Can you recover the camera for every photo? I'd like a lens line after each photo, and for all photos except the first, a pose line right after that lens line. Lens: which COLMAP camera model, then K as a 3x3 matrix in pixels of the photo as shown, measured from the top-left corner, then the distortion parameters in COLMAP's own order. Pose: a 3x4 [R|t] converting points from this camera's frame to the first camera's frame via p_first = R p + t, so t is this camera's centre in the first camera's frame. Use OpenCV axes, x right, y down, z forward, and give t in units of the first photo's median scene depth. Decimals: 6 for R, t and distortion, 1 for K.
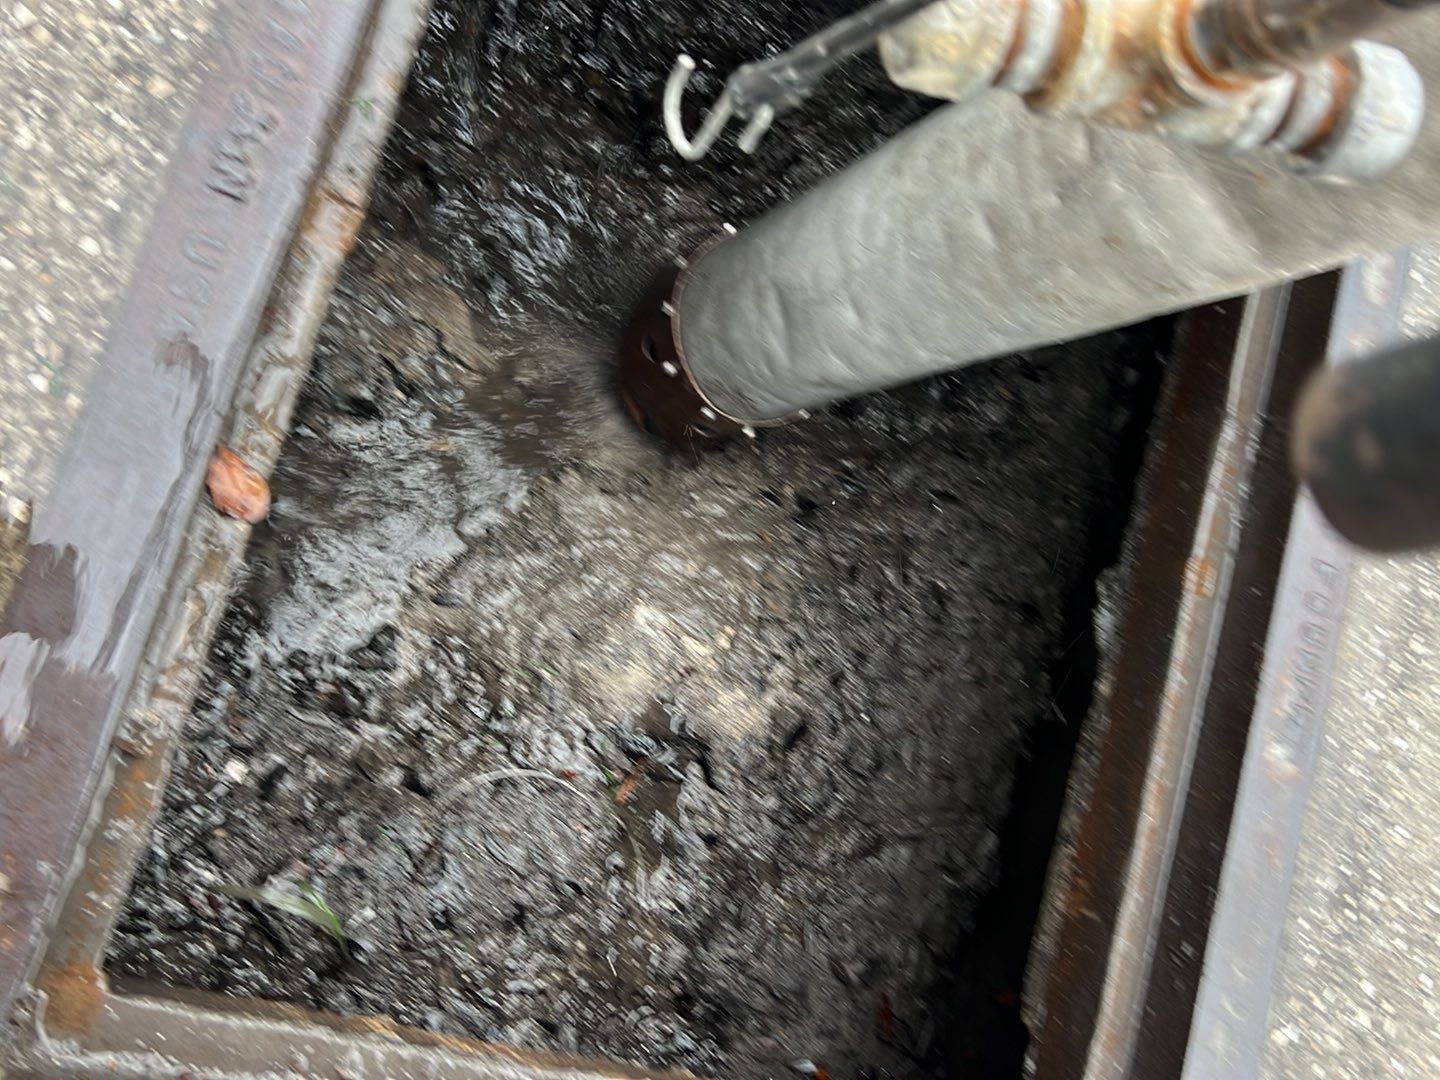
lens RADIAL K [[1387.7, 0, 723.7], [0, 1387.7, 539.4], [0, 0, 1]] dist [0.111894, -0.225670]
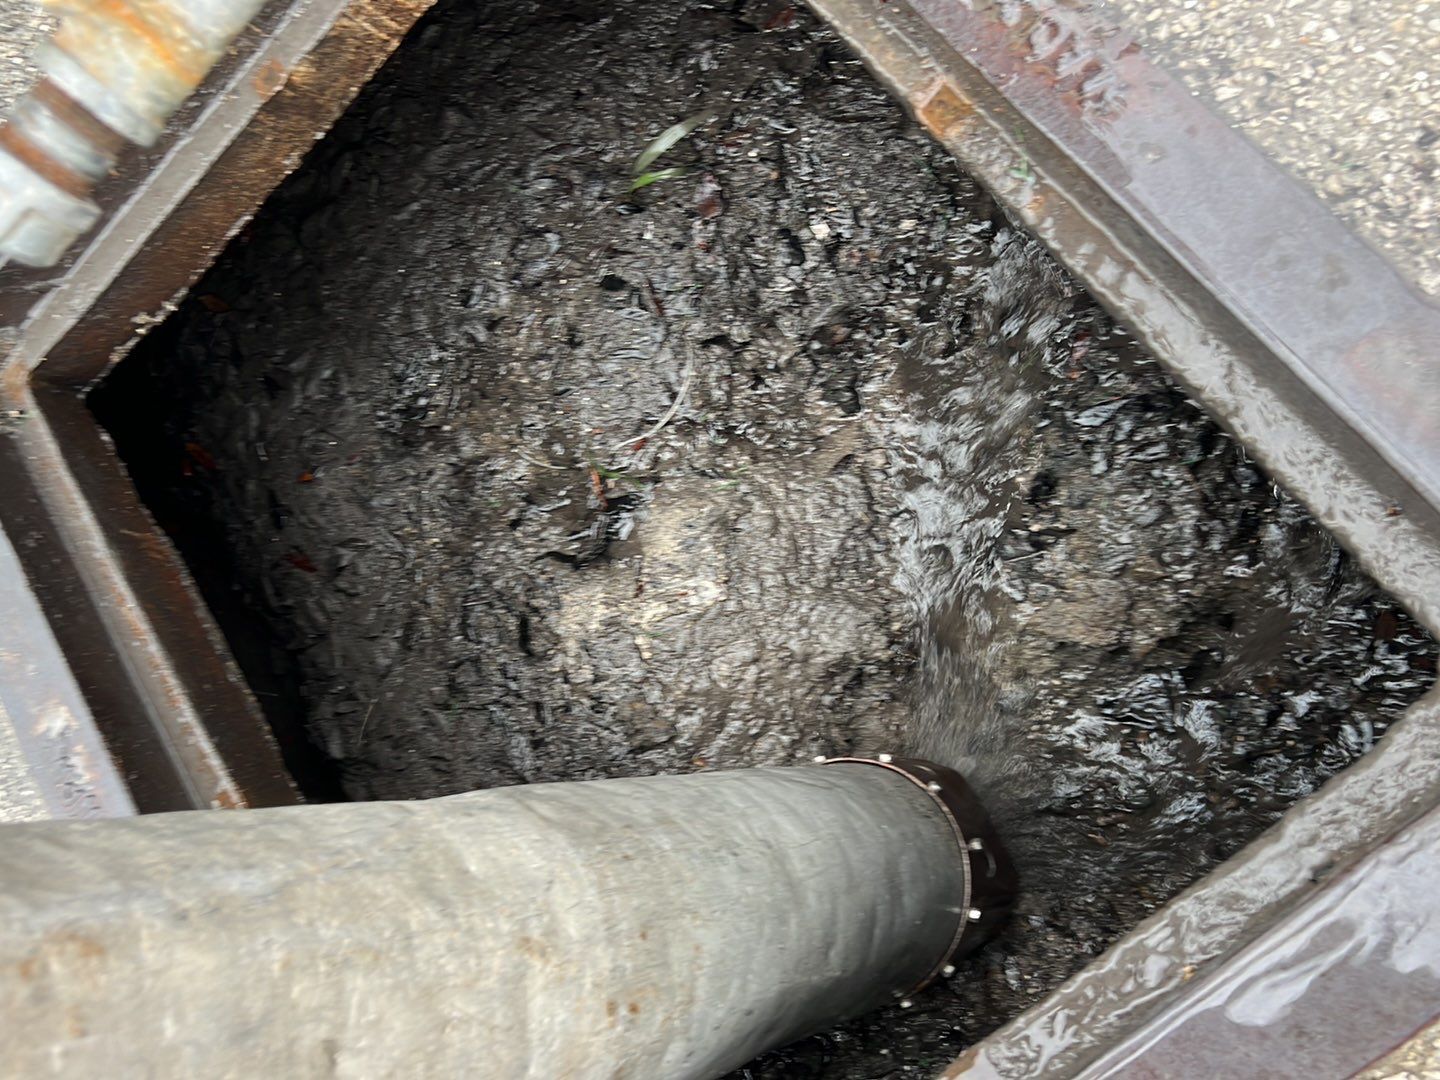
lens RADIAL K [[1387.7, 0, 723.7], [0, 1387.7, 539.4], [0, 0, 1]] dist [0.111894, -0.225670]
pose [[-0.660347, 0.692708, -0.289997, 0.205973], [-0.720217, -0.474823, 0.505796, -0.453246], [0.212672, 0.542862, 0.812448, 0.166071]]
